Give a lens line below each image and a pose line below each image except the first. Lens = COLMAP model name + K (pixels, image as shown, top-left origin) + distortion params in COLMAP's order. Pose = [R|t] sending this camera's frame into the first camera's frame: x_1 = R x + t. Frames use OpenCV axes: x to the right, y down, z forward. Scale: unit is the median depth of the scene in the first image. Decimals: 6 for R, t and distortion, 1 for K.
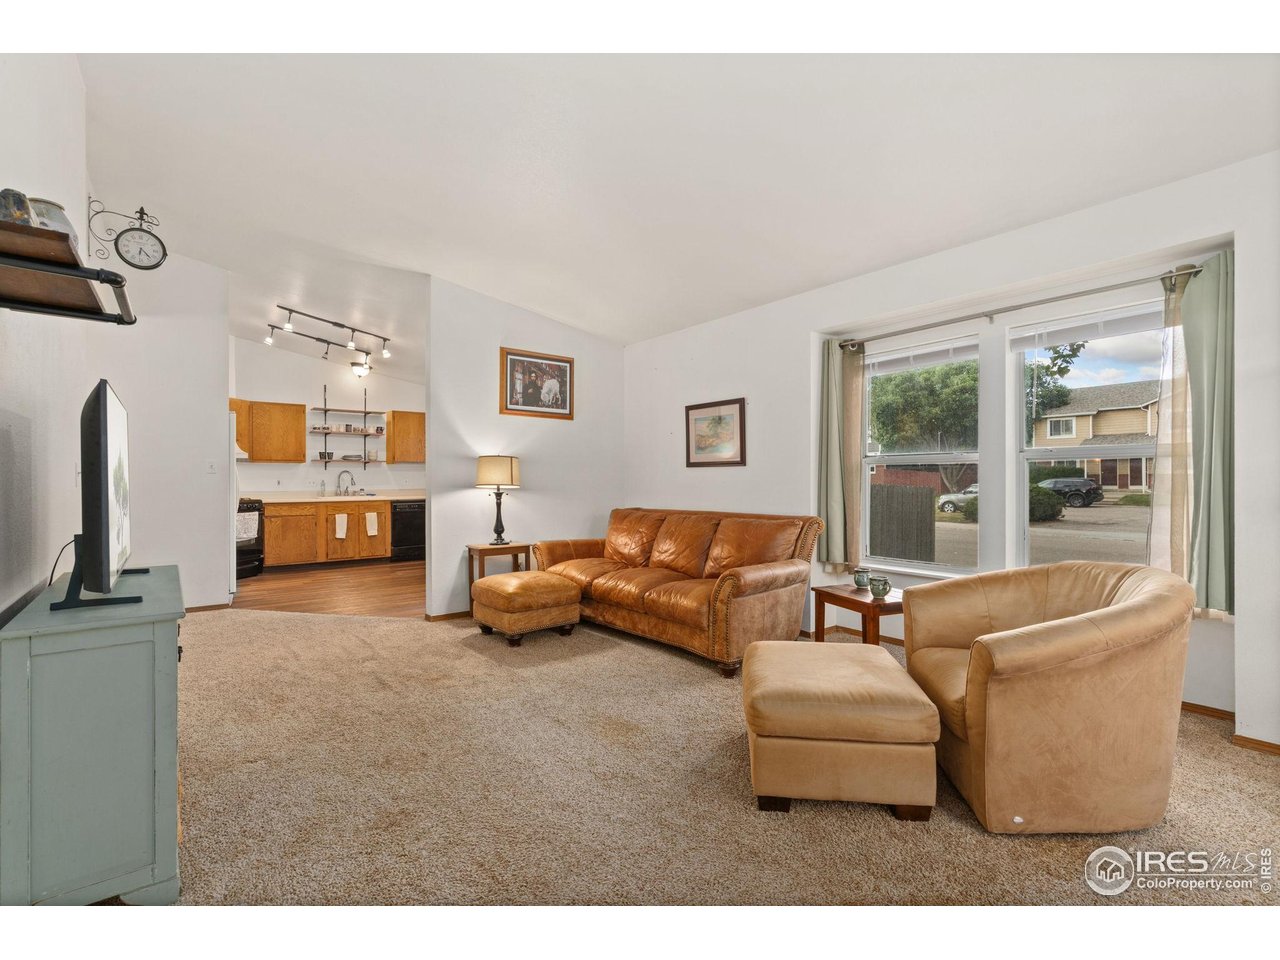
lens RADIAL K [[598.8, 0, 640.0], [0, 598.8, 480.0], [0, 0, 1]] dist [0.000347, 0.000162]
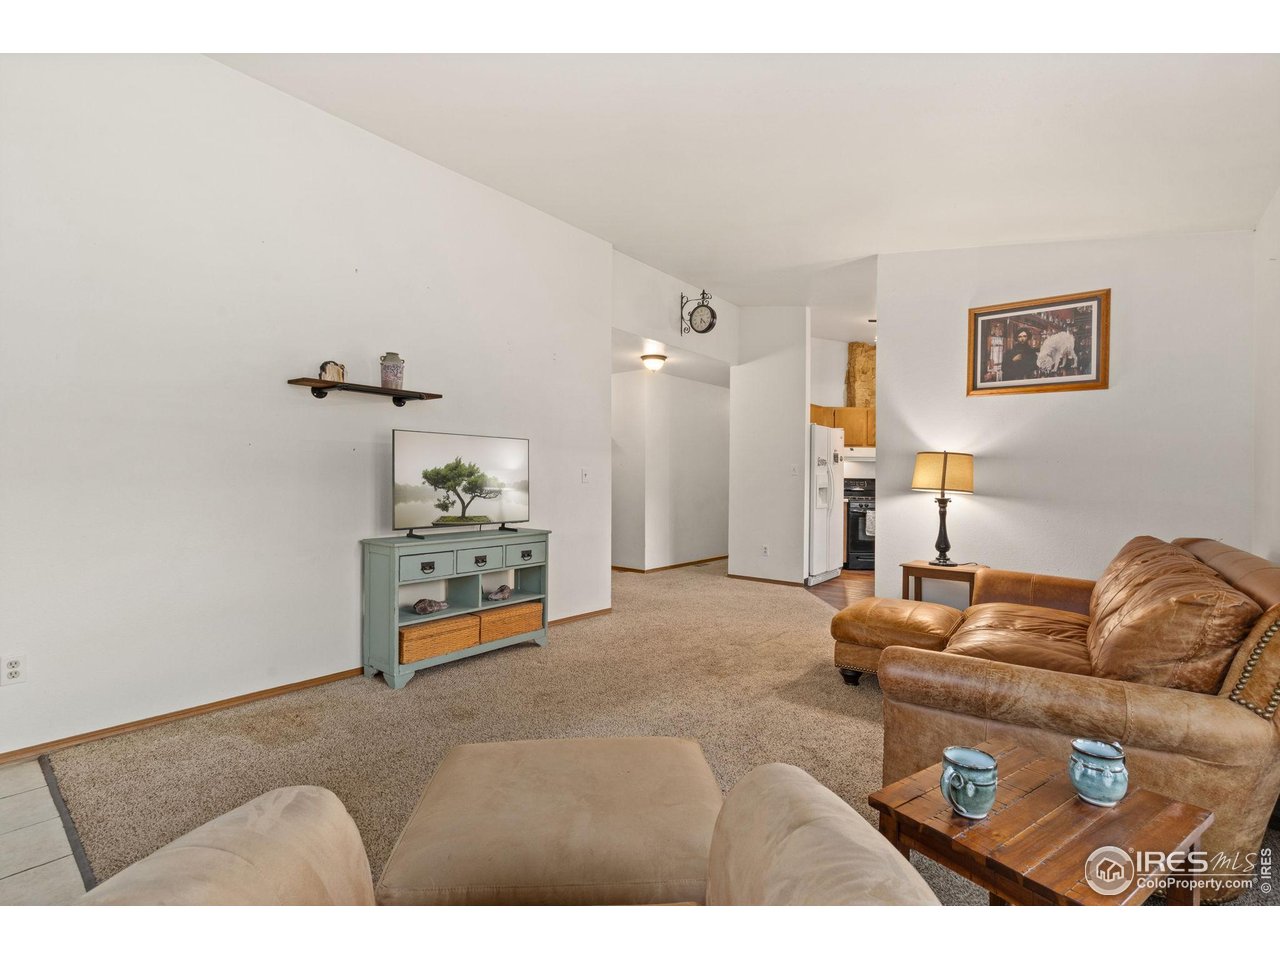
lens RADIAL K [[598.8, 0, 640.0], [0, 598.8, 480.0], [0, 0, 1]] dist [0.000347, 0.000162]
pose [[0.221085, 0.008219, -0.975220, 0.435461], [-0.006703, 0.999954, 0.006907, -0.006623], [0.975231, 0.005010, 0.221130, 0.434245]]
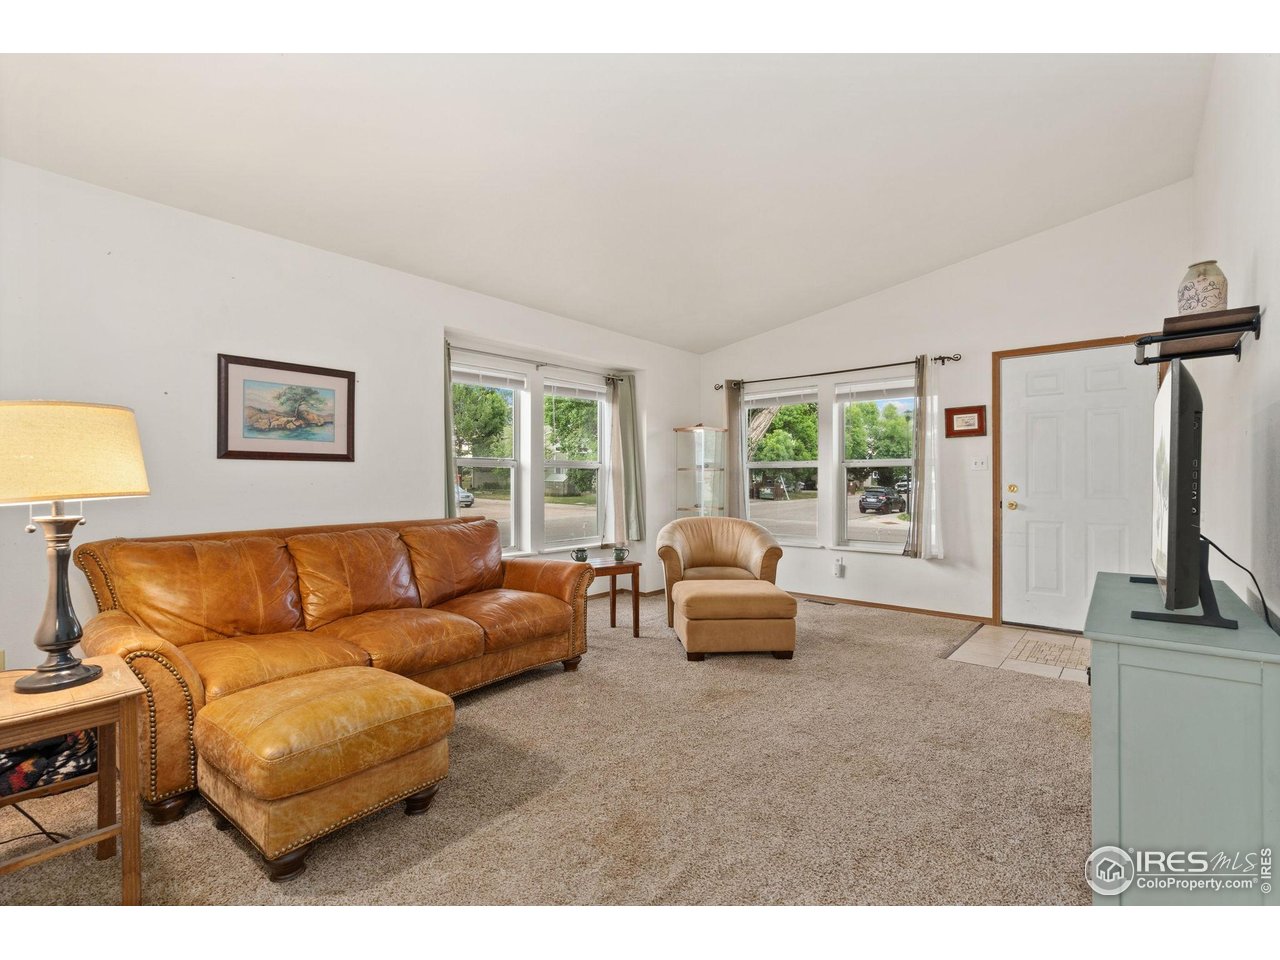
lens RADIAL K [[598.8, 0, 640.0], [0, 598.8, 480.0], [0, 0, 1]] dist [0.000347, 0.000162]
pose [[-0.216832, -0.001327, 0.976208, -0.610510], [-0.002996, 0.999995, 0.000694, -0.001799], [-0.976204, -0.002774, -0.216834, 0.760017]]
